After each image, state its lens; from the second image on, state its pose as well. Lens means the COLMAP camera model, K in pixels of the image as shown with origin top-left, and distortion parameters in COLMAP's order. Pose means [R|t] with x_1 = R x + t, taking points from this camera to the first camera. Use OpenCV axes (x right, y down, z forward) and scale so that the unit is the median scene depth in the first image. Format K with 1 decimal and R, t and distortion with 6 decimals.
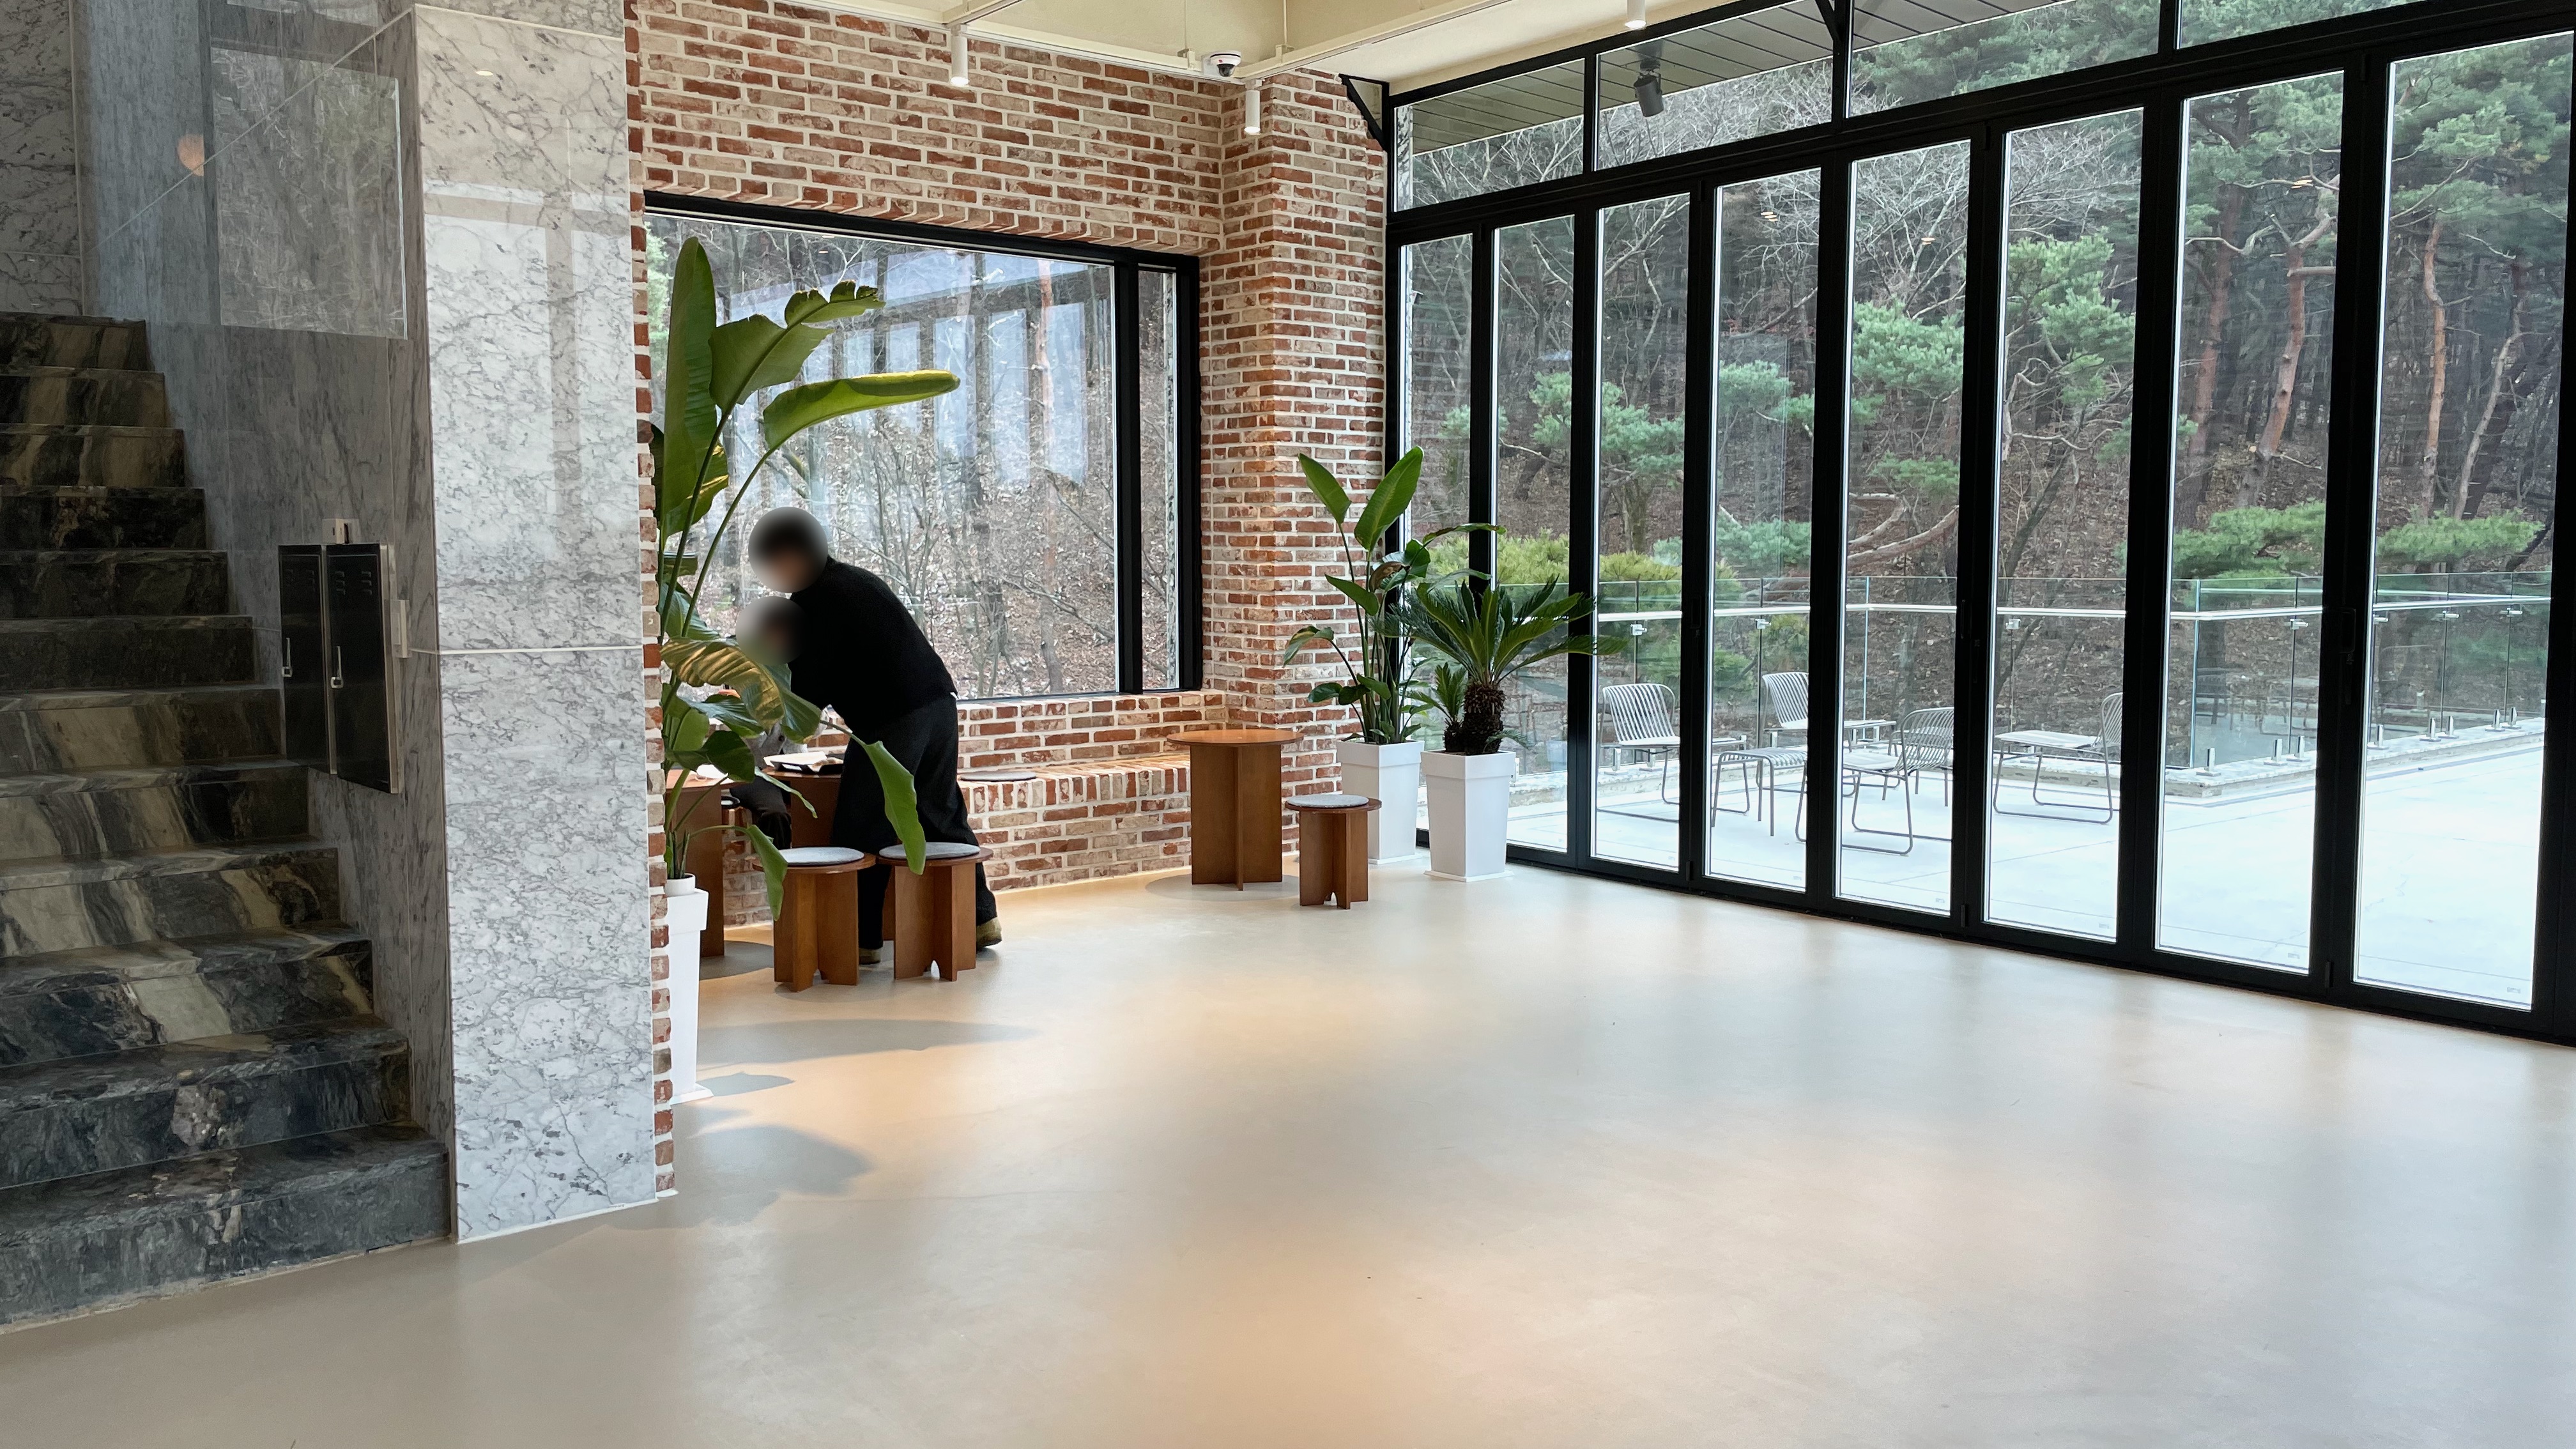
lens RADIAL K [[1891.0, 0, 1288.0], [0, 1891.0, 724.5], [0, 0, 1]] dist [0.099630, -0.140701]
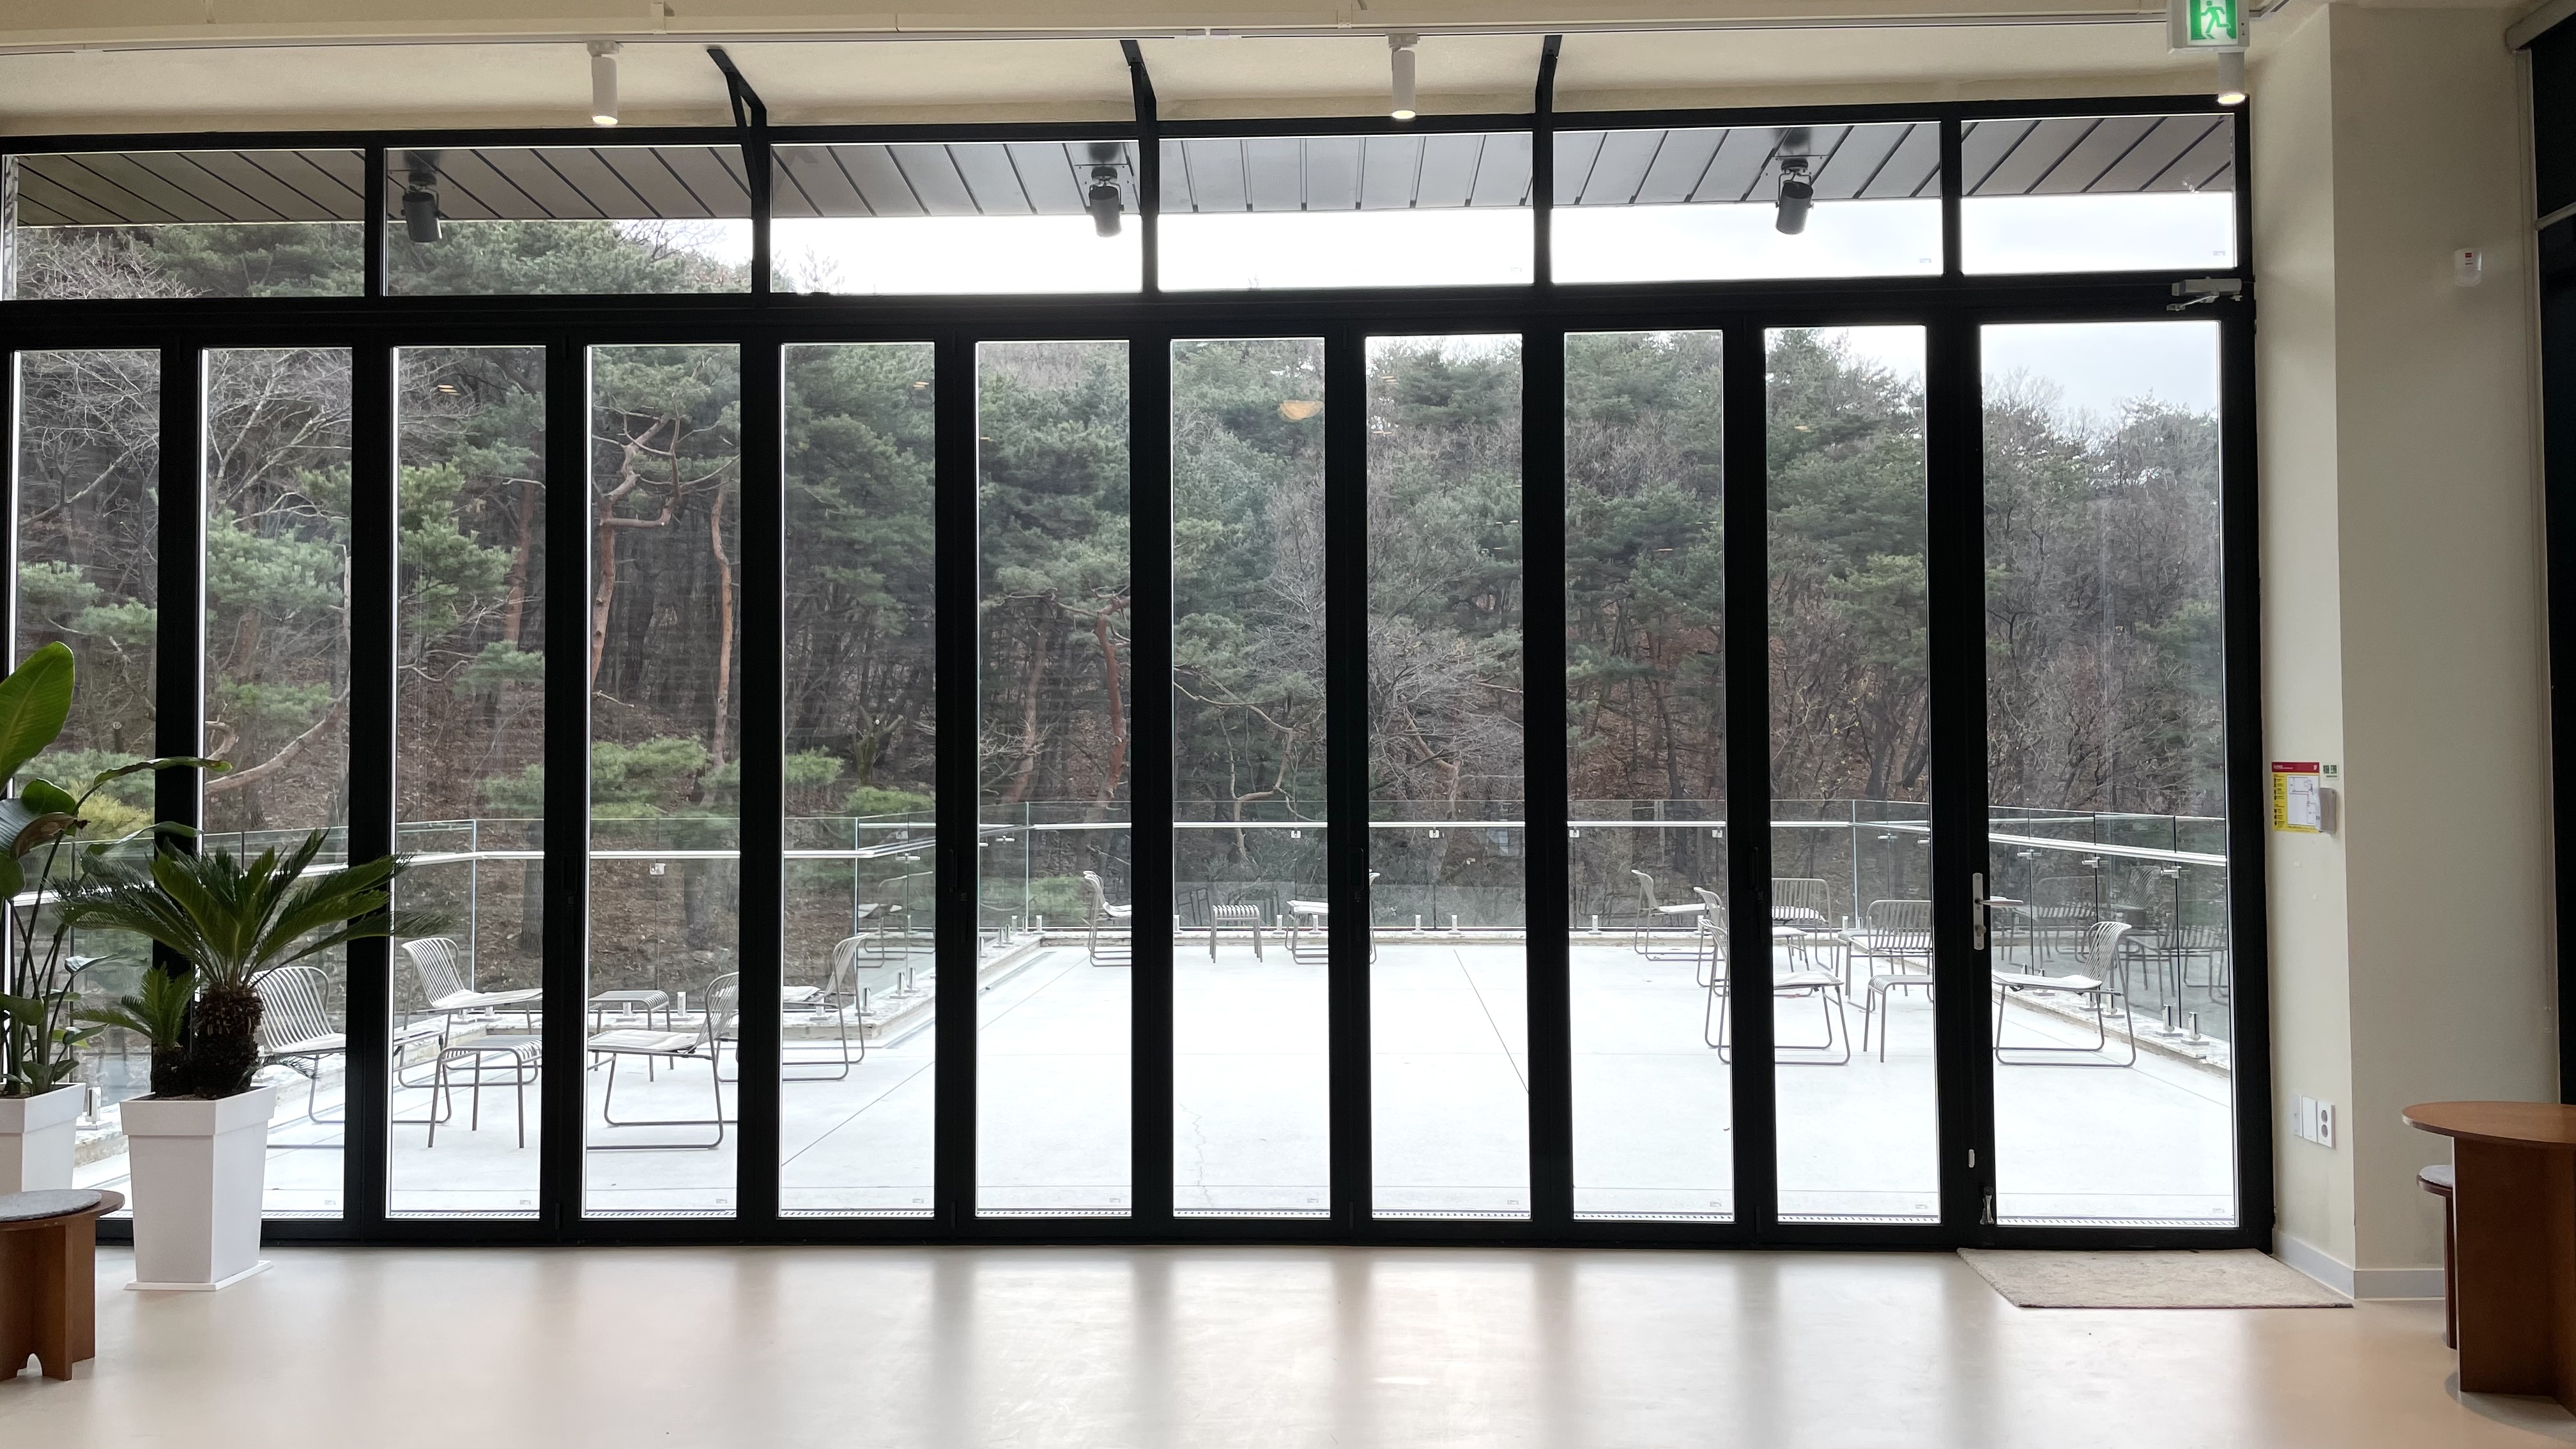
lens RADIAL K [[1891.0, 0, 1288.0], [0, 1891.0, 724.5], [0, 0, 1]] dist [0.099630, -0.140701]
pose [[0.638634, 0.012598, 0.769407, -0.130972], [0.080980, 0.993214, -0.083479, -0.019239], [-0.765238, 0.115619, 0.633280, 0.177529]]
